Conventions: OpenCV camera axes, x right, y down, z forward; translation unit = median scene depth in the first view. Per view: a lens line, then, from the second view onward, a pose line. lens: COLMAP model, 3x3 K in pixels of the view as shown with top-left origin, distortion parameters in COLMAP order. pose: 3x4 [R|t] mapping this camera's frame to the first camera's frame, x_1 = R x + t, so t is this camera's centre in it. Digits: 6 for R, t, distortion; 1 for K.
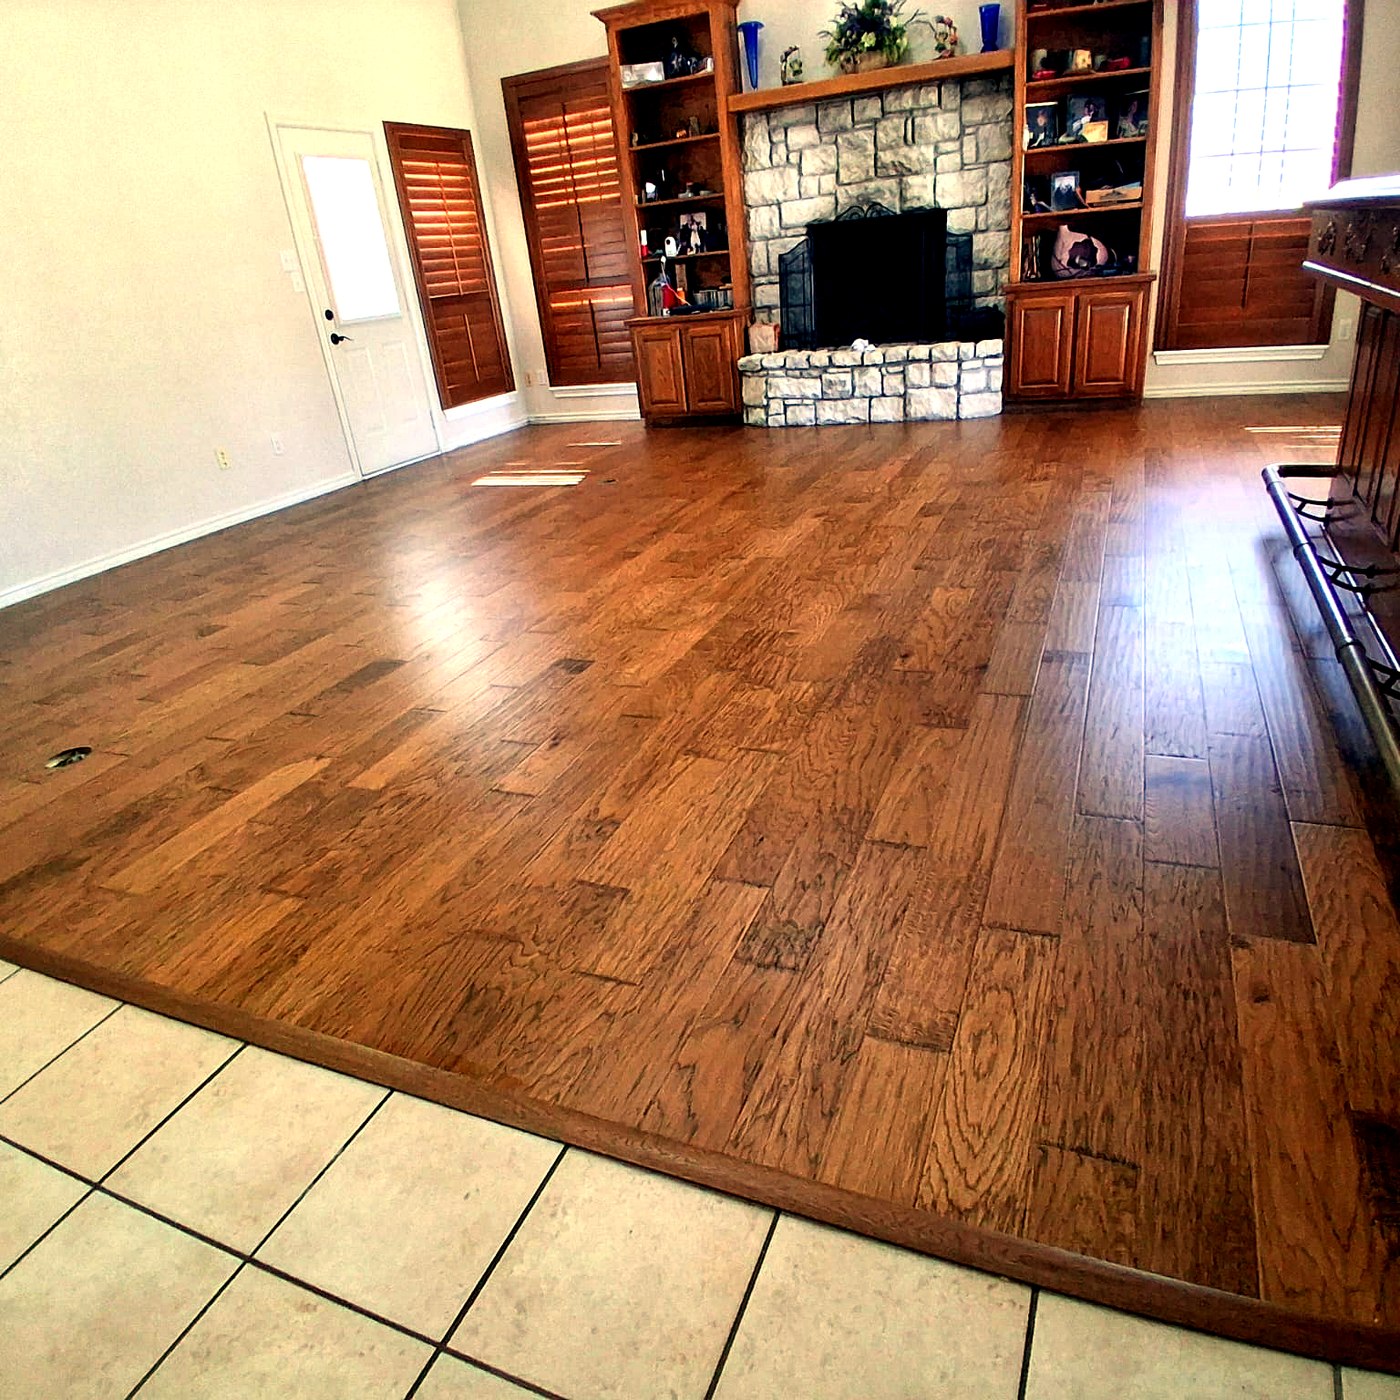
lens RADIAL K [[937.4, 0, 704.3], [0, 937.4, 701.0], [0, 0, 1]] dist [0.003348, -0.053864]
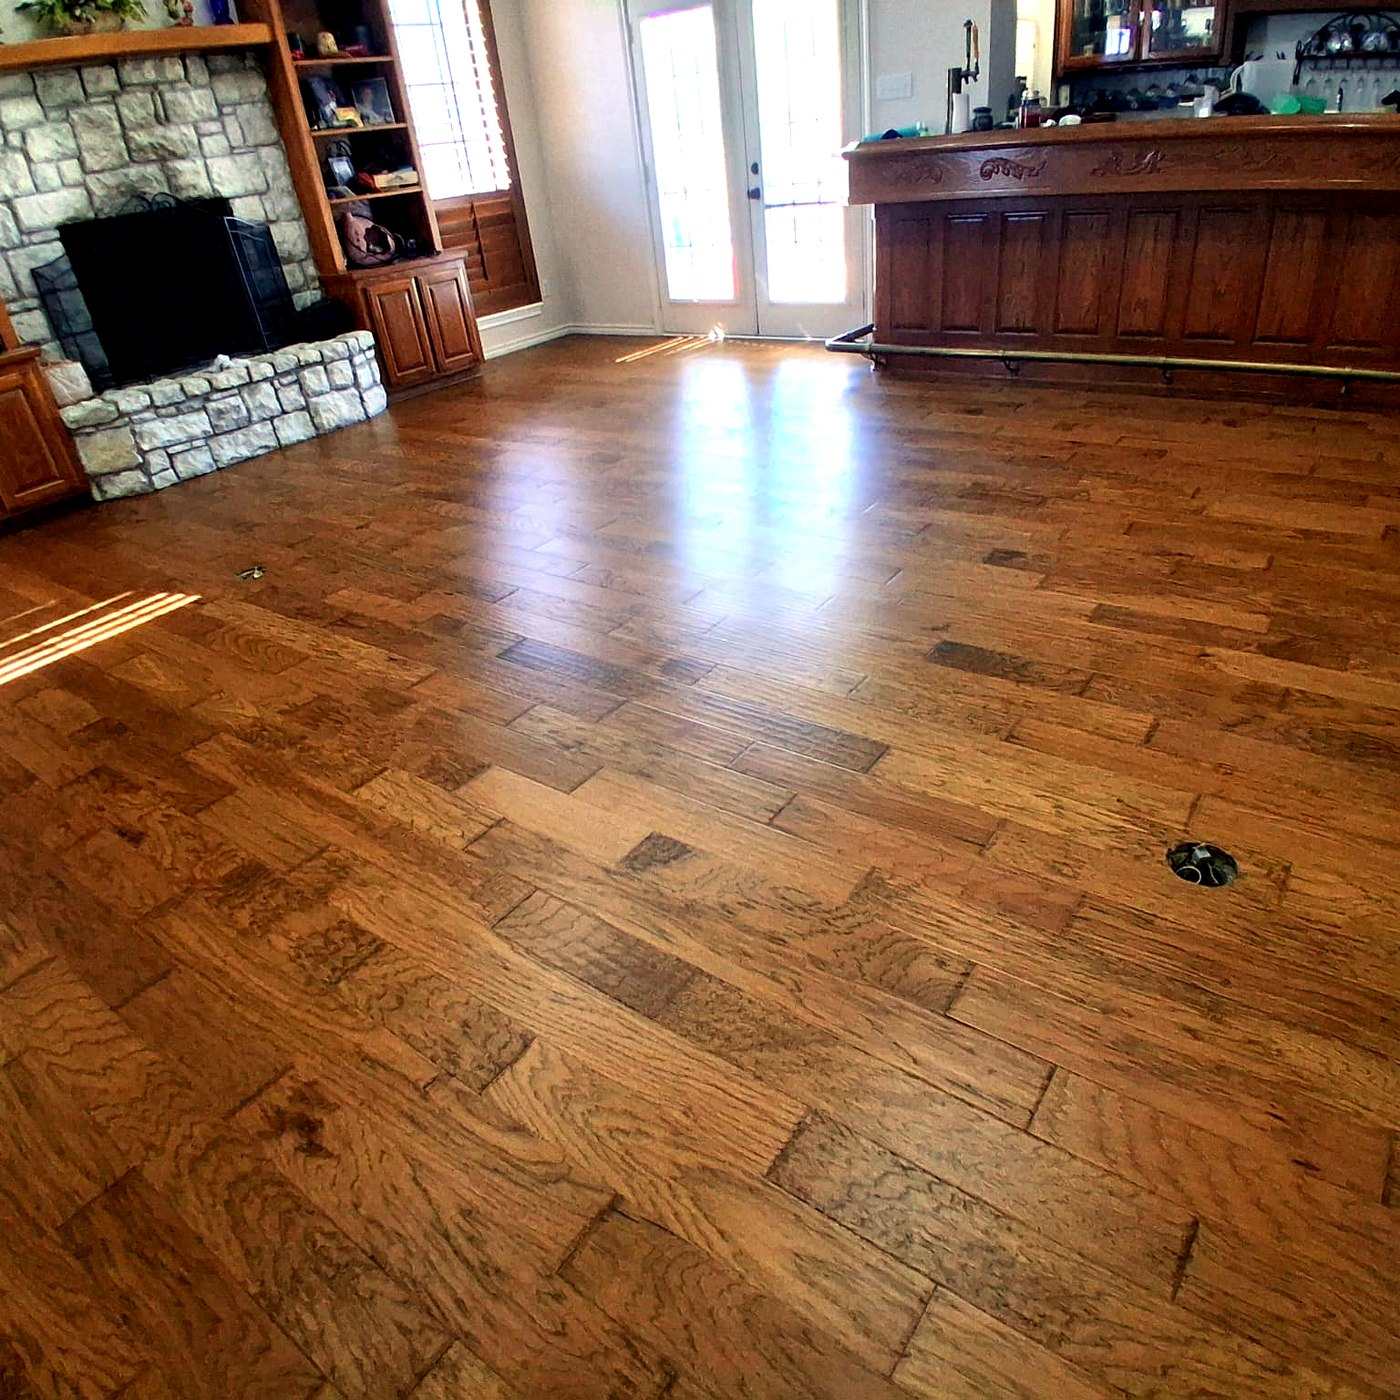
lens RADIAL K [[937.4, 0, 704.3], [0, 937.4, 701.0], [0, 0, 1]] dist [0.003348, -0.053864]
pose [[0.238750, -0.433586, 0.868908, -0.575642], [0.478930, 0.830966, 0.283057, -0.172611], [-0.844763, 0.348566, 0.406051, 0.443822]]
